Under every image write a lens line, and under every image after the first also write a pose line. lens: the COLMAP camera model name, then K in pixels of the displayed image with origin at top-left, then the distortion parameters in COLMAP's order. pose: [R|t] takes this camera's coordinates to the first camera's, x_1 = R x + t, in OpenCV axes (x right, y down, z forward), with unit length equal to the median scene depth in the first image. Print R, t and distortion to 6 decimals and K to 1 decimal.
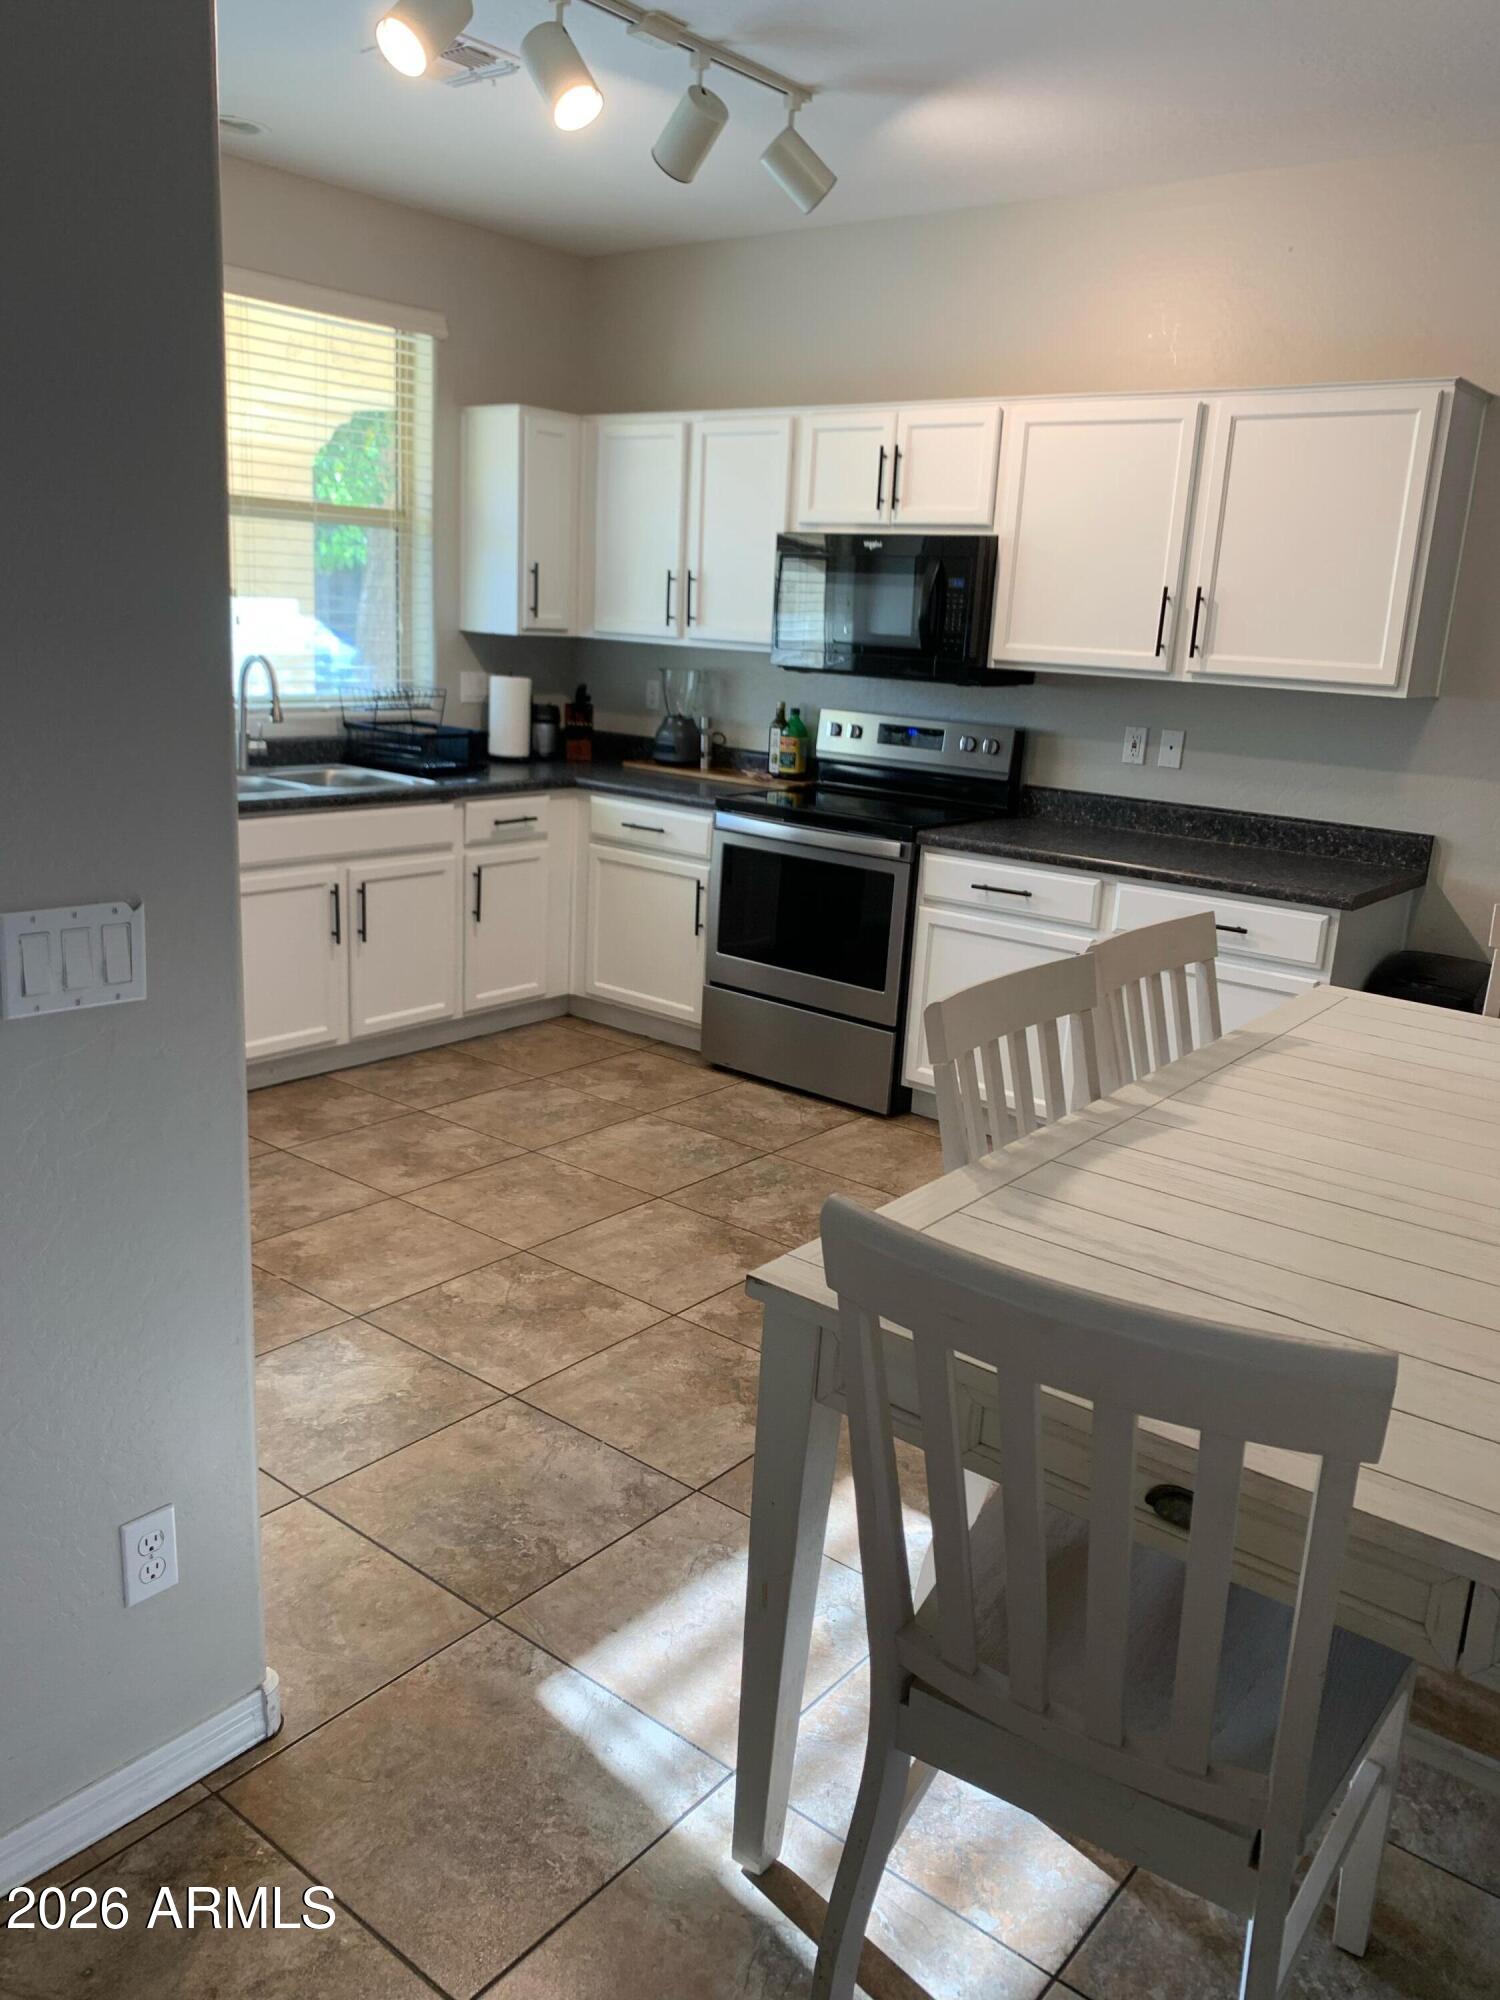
lens RADIAL K [[1530.2, 0, 750.0], [0, 1530.2, 1000.0], [0, 0, 1]] dist [0.079972, -0.172118]
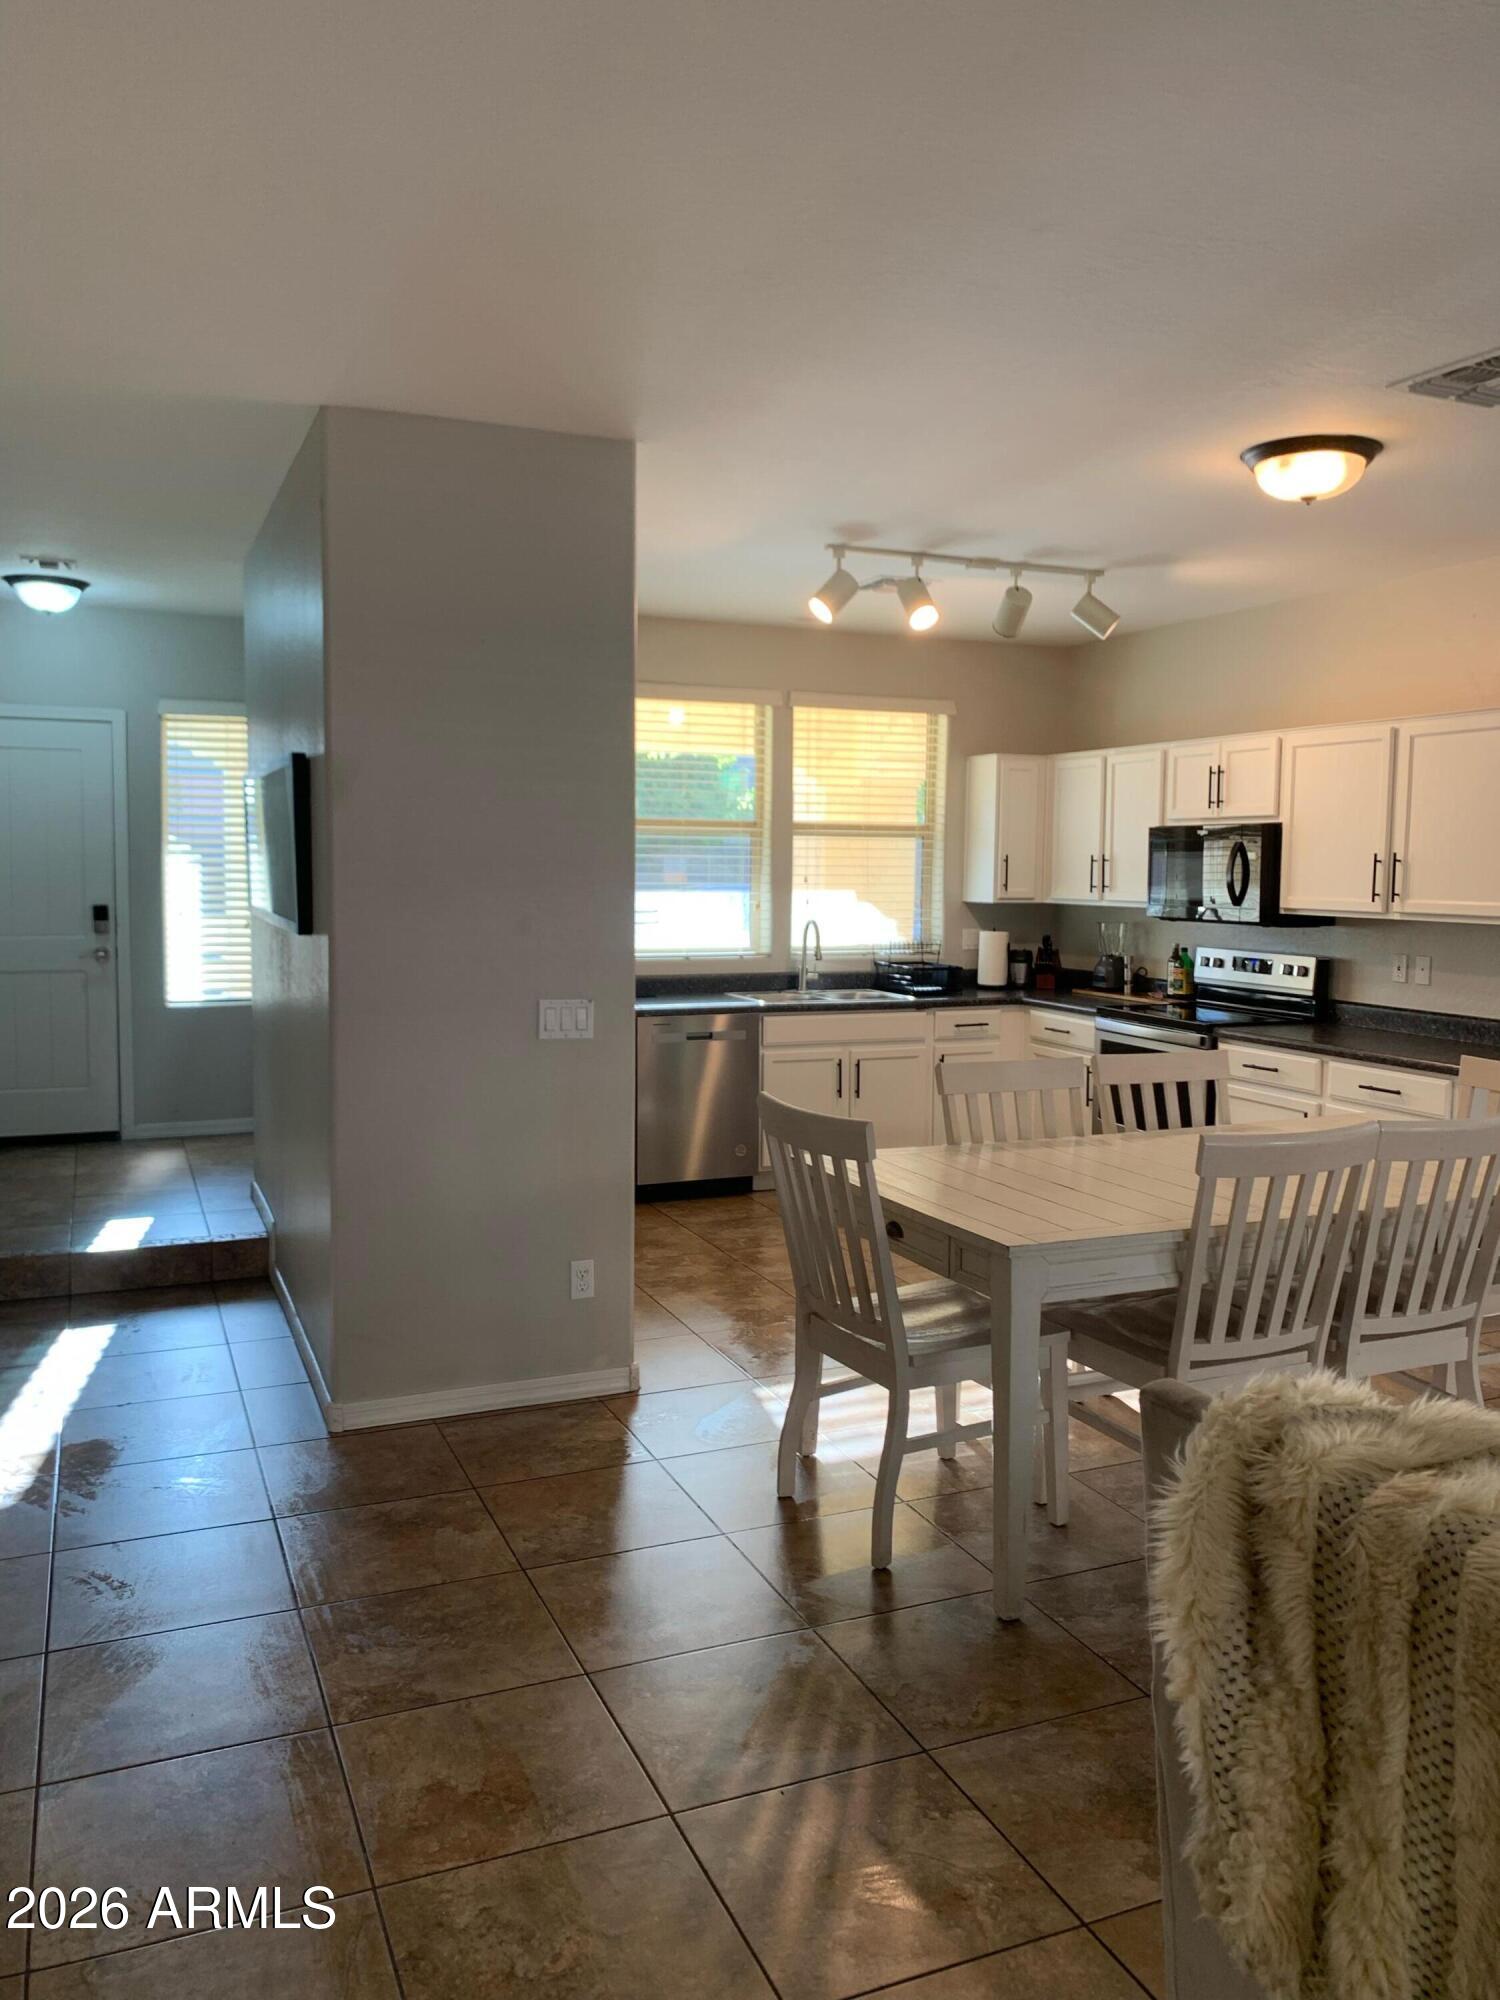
lens RADIAL K [[1530.2, 0, 750.0], [0, 1530.2, 1000.0], [0, 0, 1]] dist [0.079972, -0.172118]
pose [[0.878013, -0.001896, -0.478633, 0.381016], [-0.082288, 0.984505, -0.154851, 0.109386], [0.471510, 0.175347, 0.864252, -0.392031]]
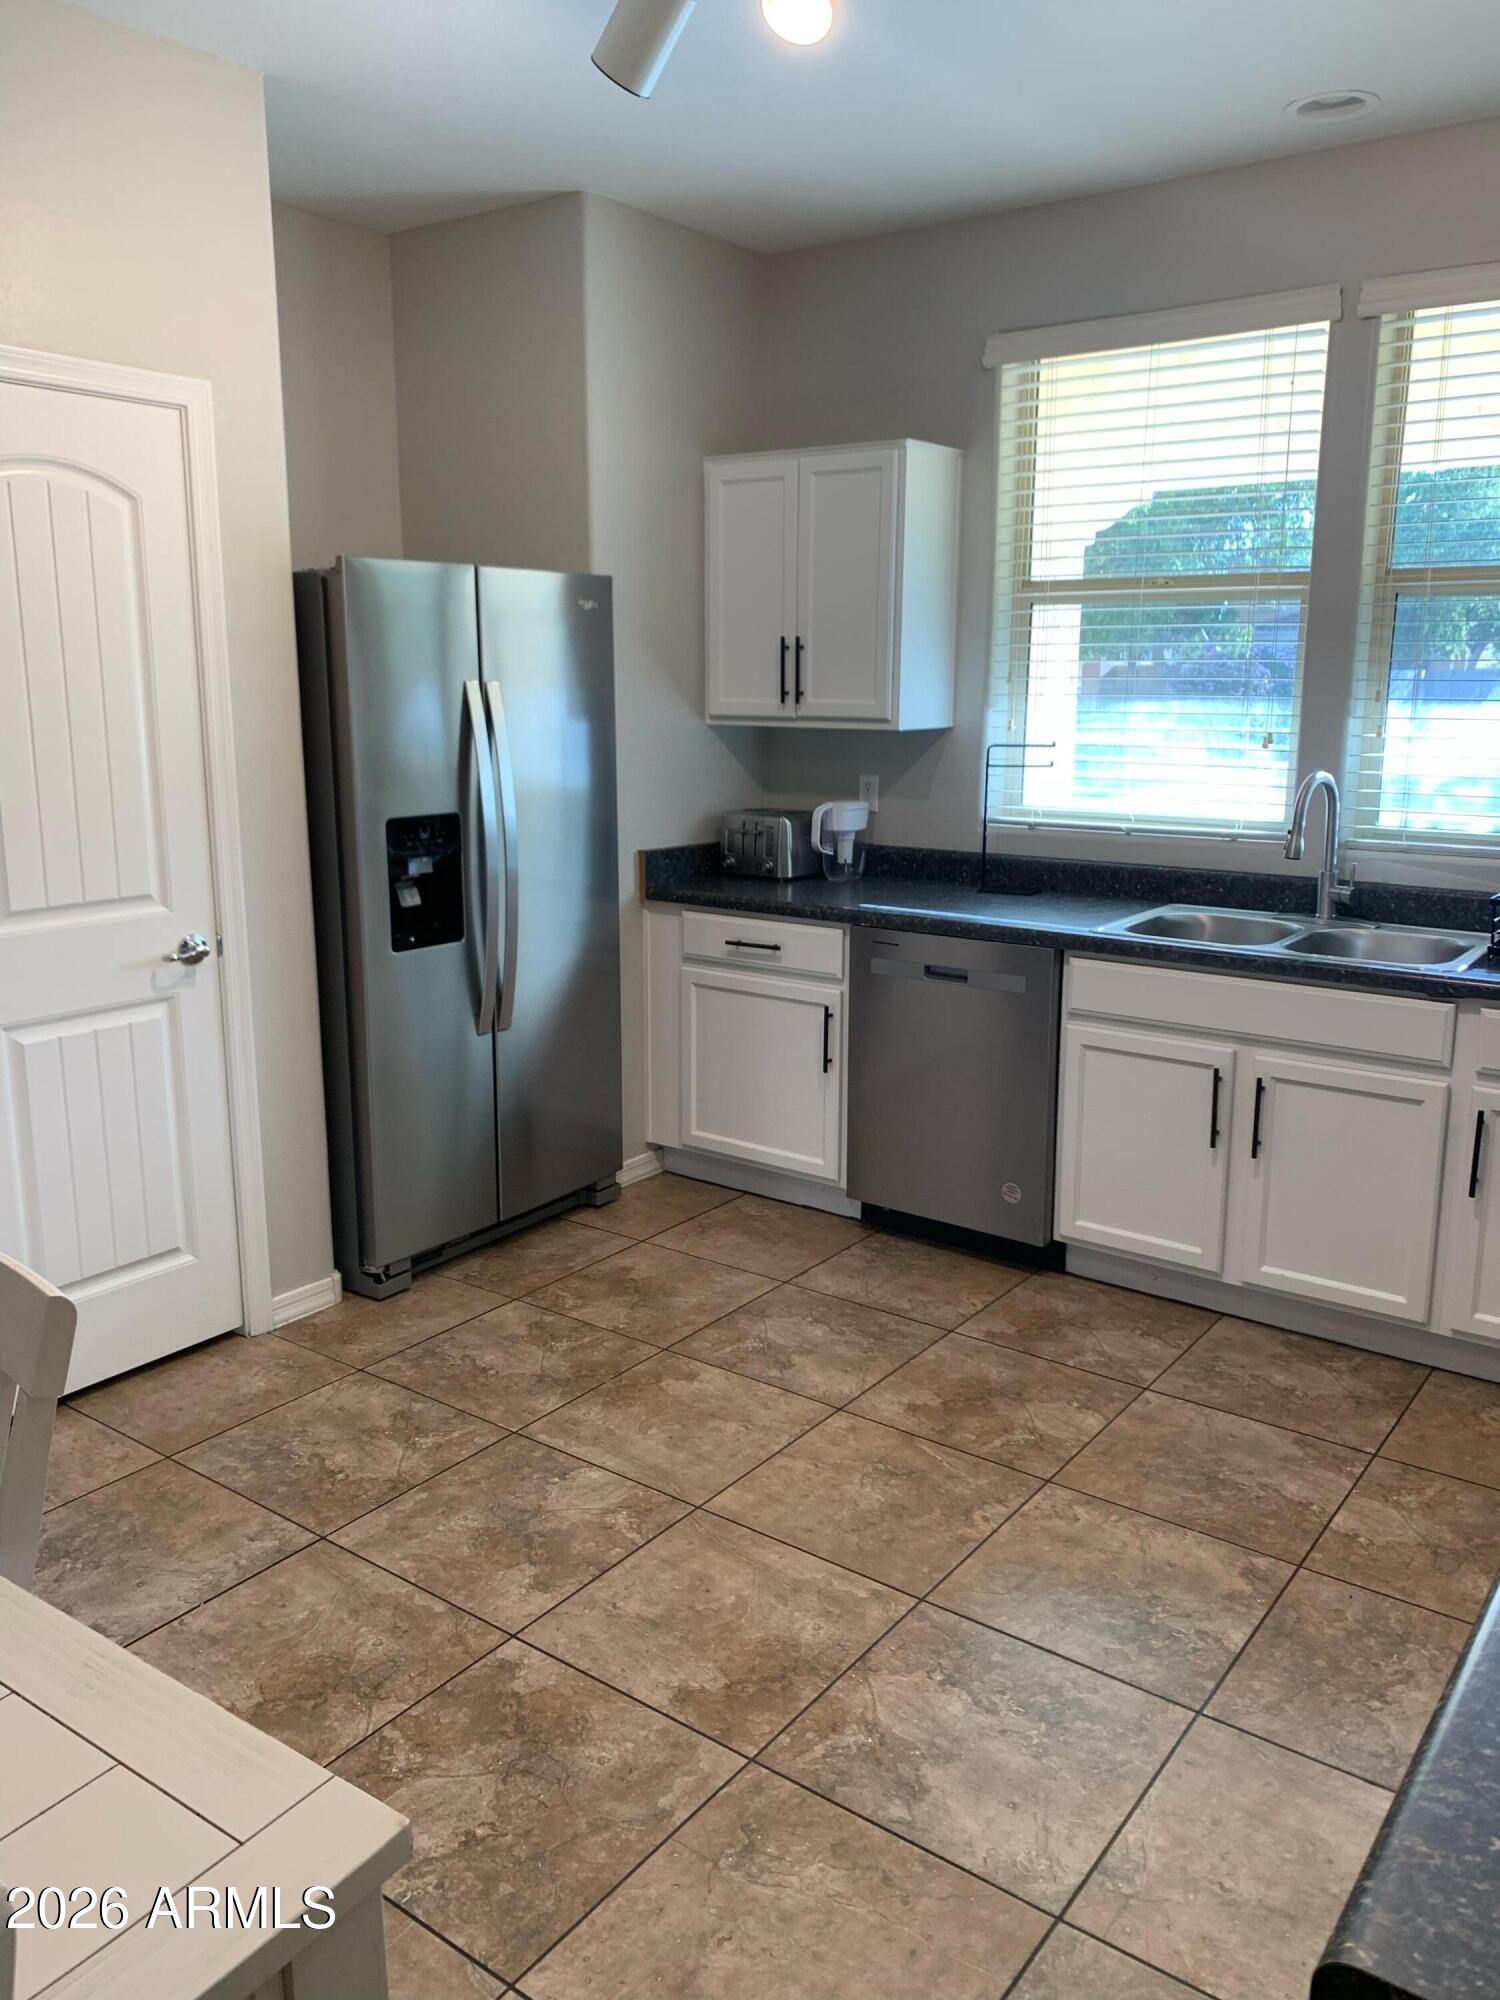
lens RADIAL K [[1521.0, 0, 751.6], [0, 1521.0, 978.2], [0, 0, 1]] dist [0.064273, -0.169786]
pose [[0.035395, 0.147900, -0.988369, 0.432883], [-0.249833, 0.958896, 0.134543, -0.153025], [0.967642, 0.242165, 0.070891, 0.675203]]
